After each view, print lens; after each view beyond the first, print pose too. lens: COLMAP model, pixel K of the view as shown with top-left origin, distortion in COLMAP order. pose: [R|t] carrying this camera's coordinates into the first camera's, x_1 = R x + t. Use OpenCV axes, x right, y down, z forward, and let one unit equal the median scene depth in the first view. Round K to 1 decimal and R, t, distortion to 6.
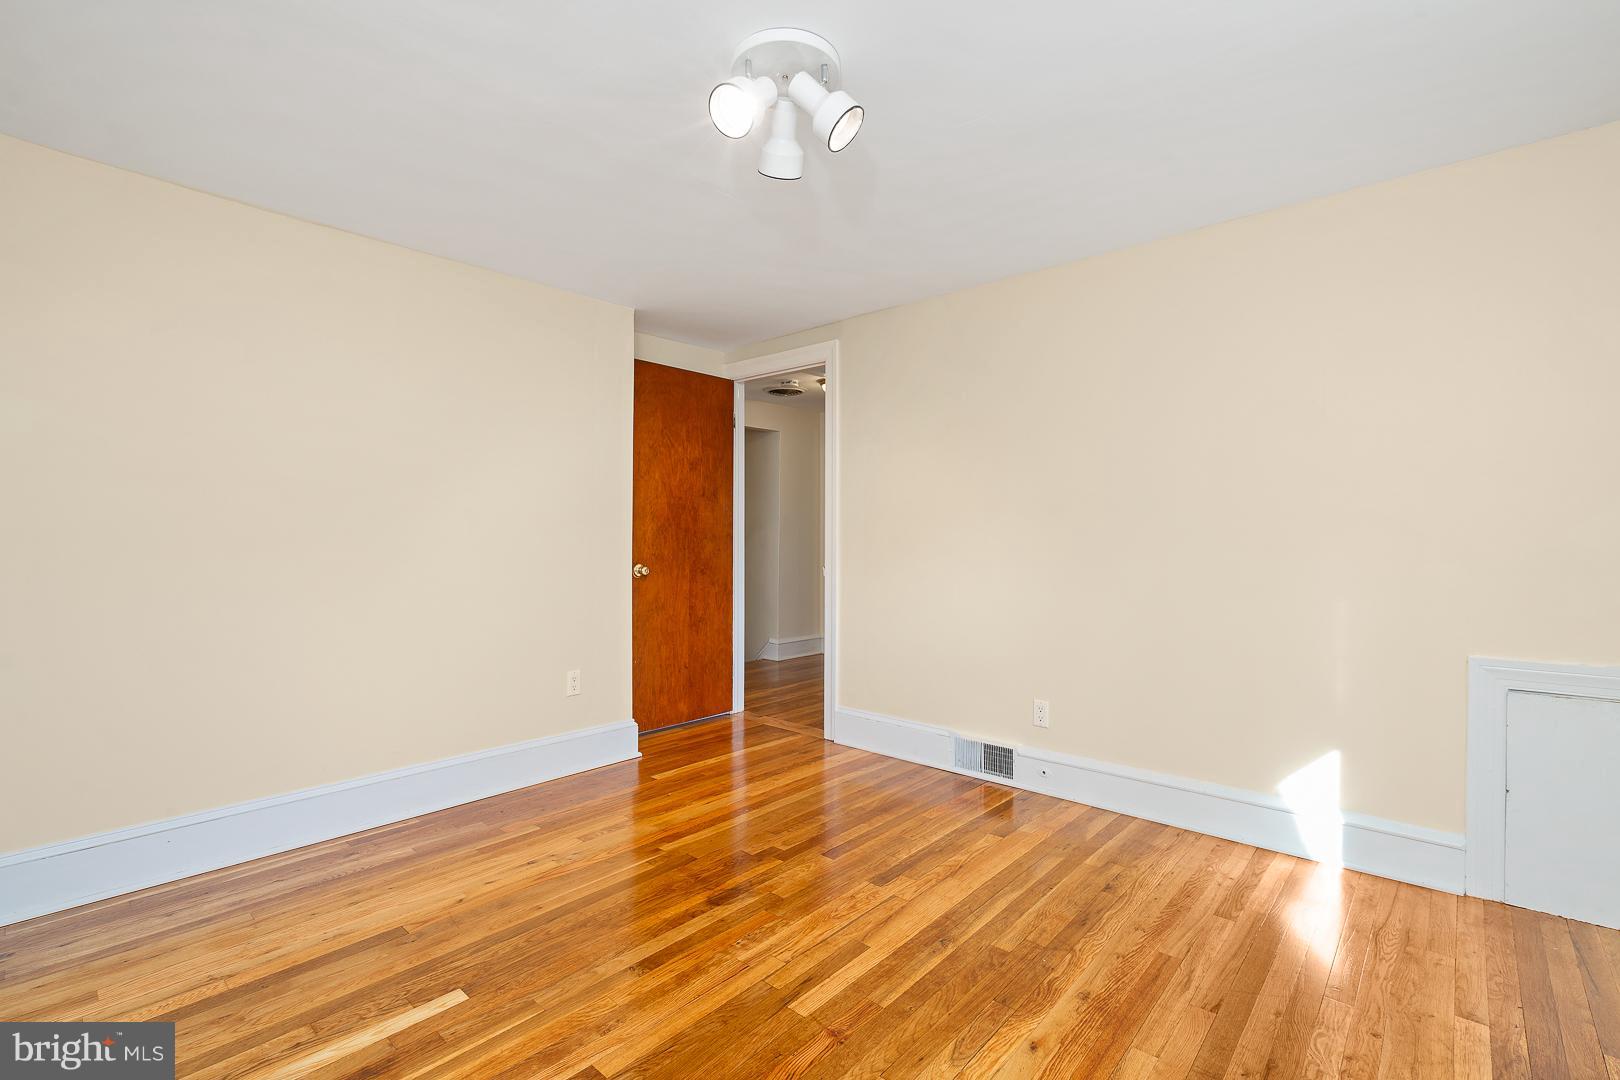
lens RADIAL K [[738.9, 0, 810.0], [0, 738.9, 540.0], [0, 0, 1]] dist [-0.002562, -0.000330]
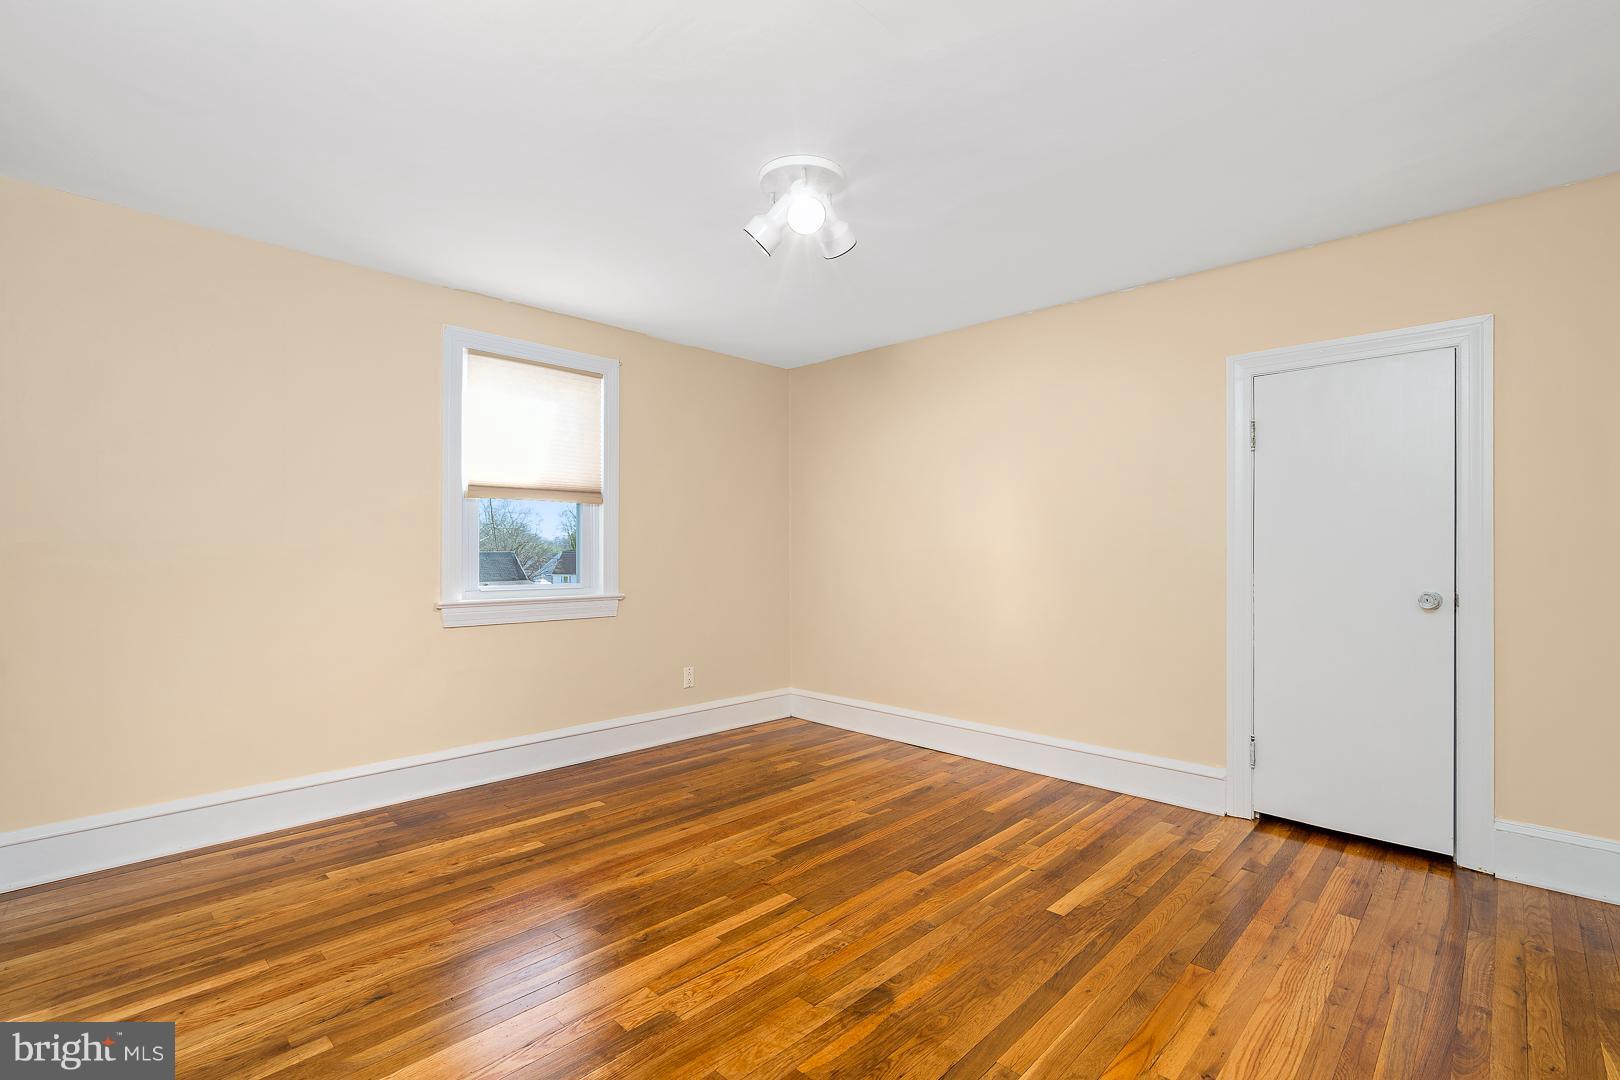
lens RADIAL K [[738.9, 0, 810.0], [0, 738.9, 540.0], [0, 0, 1]] dist [-0.002562, -0.000330]
pose [[-0.999472, -0.003295, 0.032330, -0.084500], [-0.003513, 0.999971, -0.006694, -0.006160], [-0.032307, -0.006804, -0.999455, 2.073303]]
